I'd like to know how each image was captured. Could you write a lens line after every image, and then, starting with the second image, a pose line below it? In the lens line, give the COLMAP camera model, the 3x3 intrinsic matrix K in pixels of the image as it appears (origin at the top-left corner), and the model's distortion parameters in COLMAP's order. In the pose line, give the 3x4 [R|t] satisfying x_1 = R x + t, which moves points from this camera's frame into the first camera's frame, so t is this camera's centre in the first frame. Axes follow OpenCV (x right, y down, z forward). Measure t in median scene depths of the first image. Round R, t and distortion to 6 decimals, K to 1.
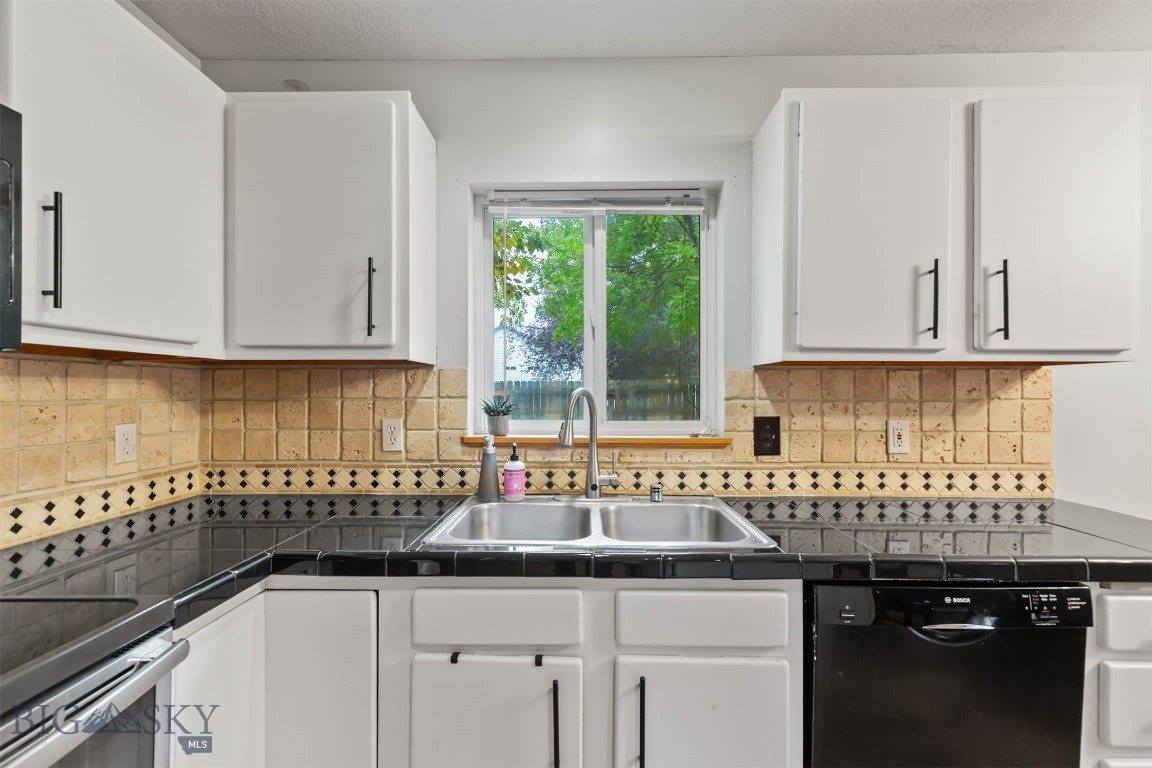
lens RADIAL K [[520.3, 0, 577.1], [0, 520.3, 387.9], [0, 0, 1]] dist [0.007740, -0.000945]
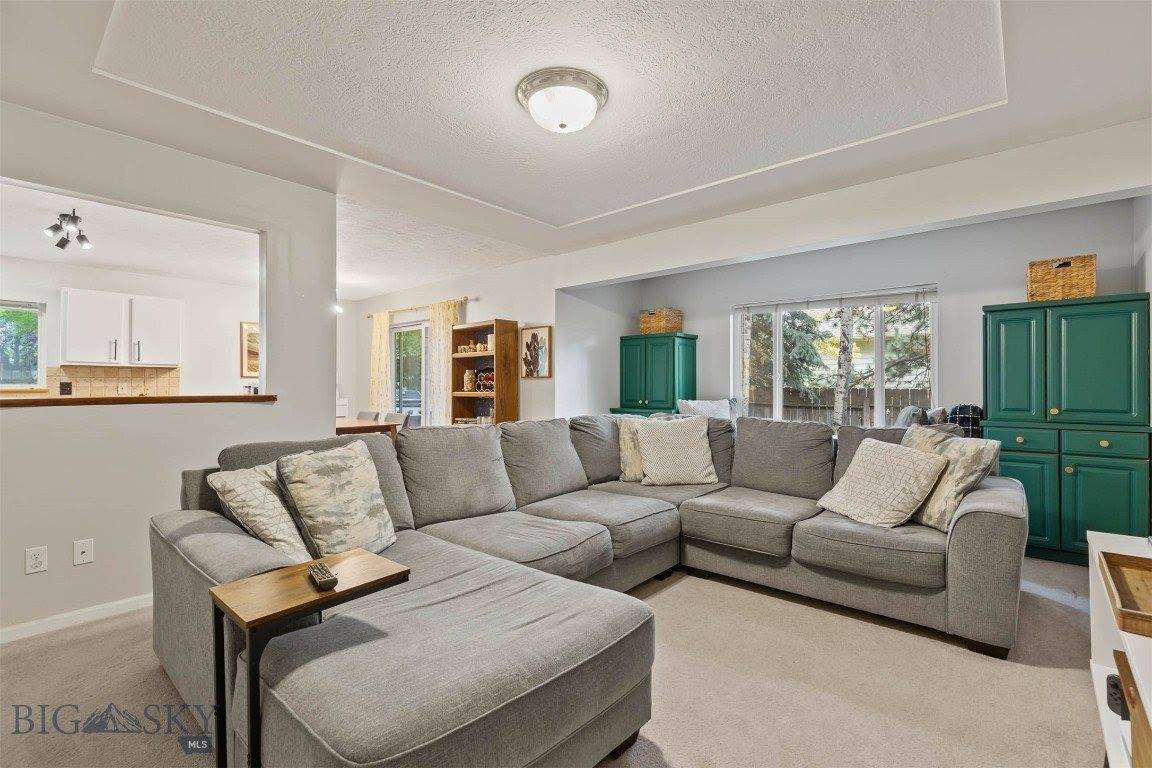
lens RADIAL K [[520.3, 0, 577.8], [0, 520.3, 382.3], [0, 0, 1]] dist [0.007740, -0.000945]
pose [[0.649370, 0.006879, 0.760442, -0.021877], [-0.001246, 0.999967, -0.007981, 0.076700], [-0.760472, 0.004235, 0.649357, -3.309537]]
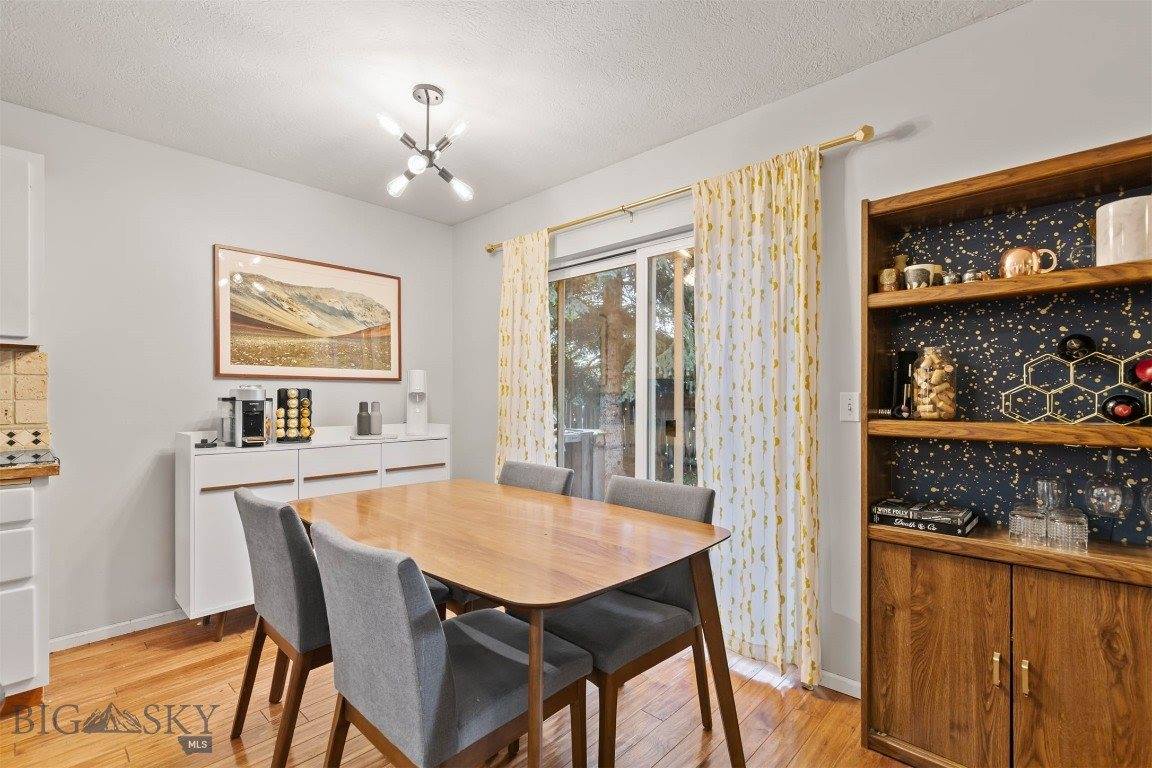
lens RADIAL K [[520.3, 0, 572.9], [0, 520.3, 398.2], [0, 0, 1]] dist [0.007740, -0.000945]
pose [[0.675685, 0.000270, 0.737191, 0.828462], [-0.004486, 0.999983, 0.003746, 0.068807], [-0.737177, -0.005839, 0.675674, -0.896406]]
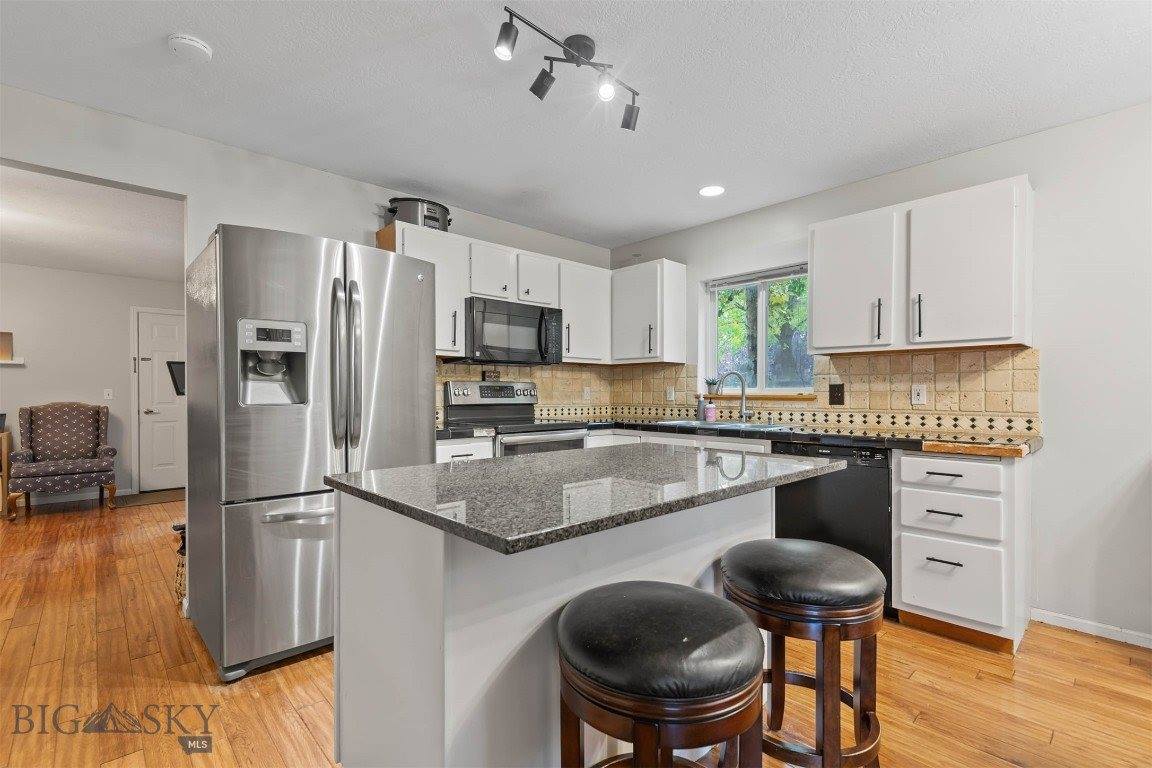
lens RADIAL K [[520.3, 0, 573.8], [0, 520.3, 392.9], [0, 0, 1]] dist [0.007740, -0.000945]
pose [[0.694570, 0.000563, -0.719424, 1.059129], [0.004109, 0.999980, 0.004750, 0.076162], [0.719413, -0.006255, 0.694554, -0.968711]]
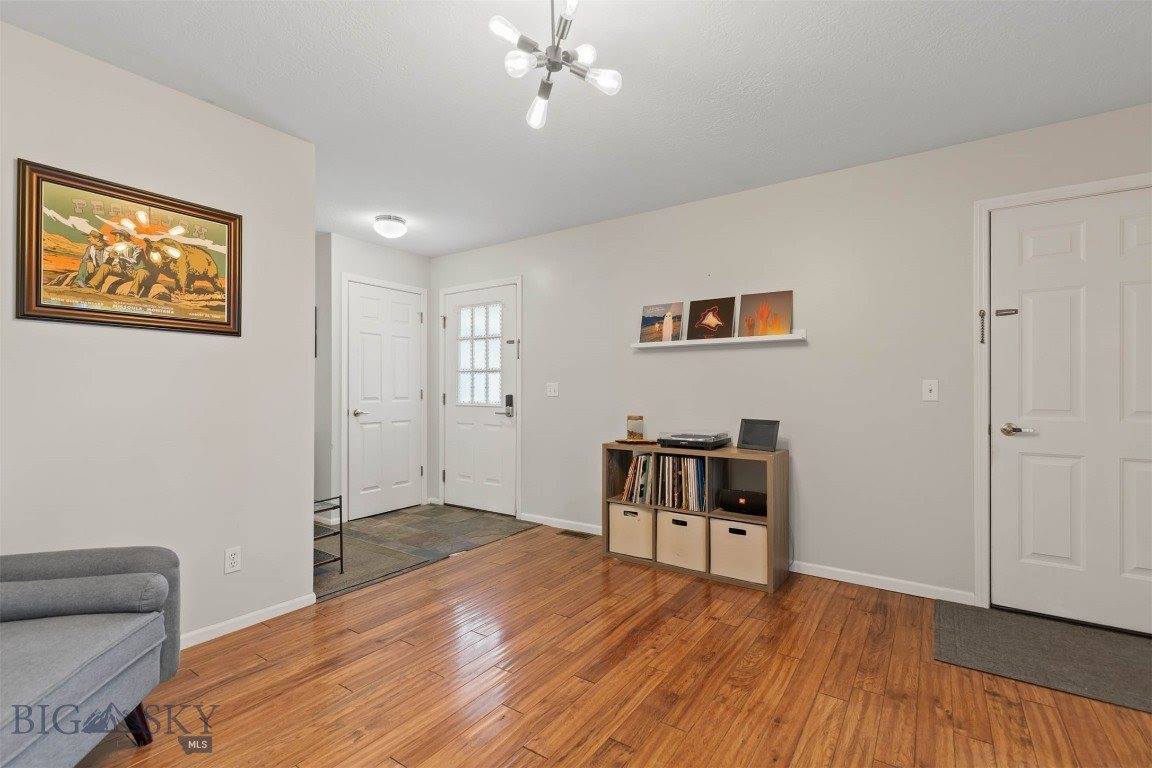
lens RADIAL K [[520.3, 0, 572.0], [0, 520.3, 386.5], [0, 0, 1]] dist [0.007740, -0.000945]
pose [[-0.551174, -0.007036, -0.834361, -1.343628], [-0.000277, 0.999966, -0.008249, 0.090551], [0.834390, -0.004316, -0.551157, -0.824520]]
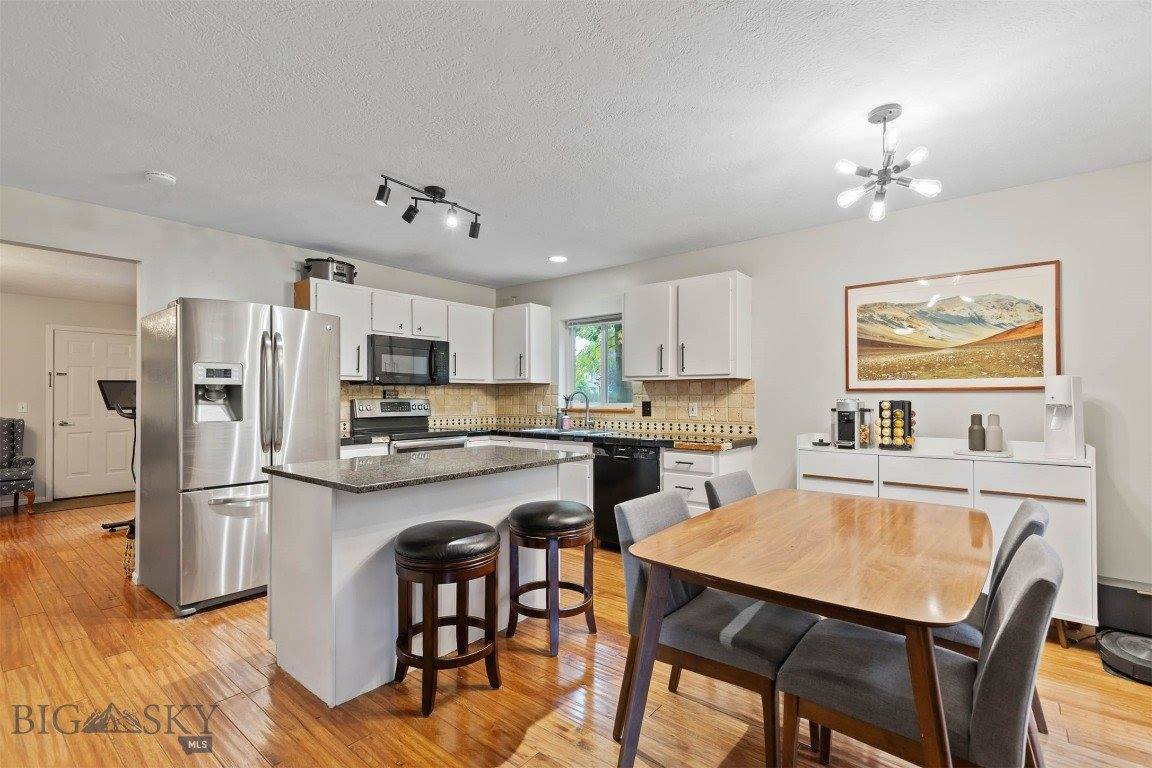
lens RADIAL K [[520.3, 0, 573.2], [0, 520.3, 391.8], [0, 0, 1]] dist [0.007740, -0.000945]
pose [[0.784731, -0.007933, -0.619786, 1.688885], [0.004632, 0.999965, -0.006934, 0.025150], [0.619819, 0.002570, 0.784741, -1.252468]]
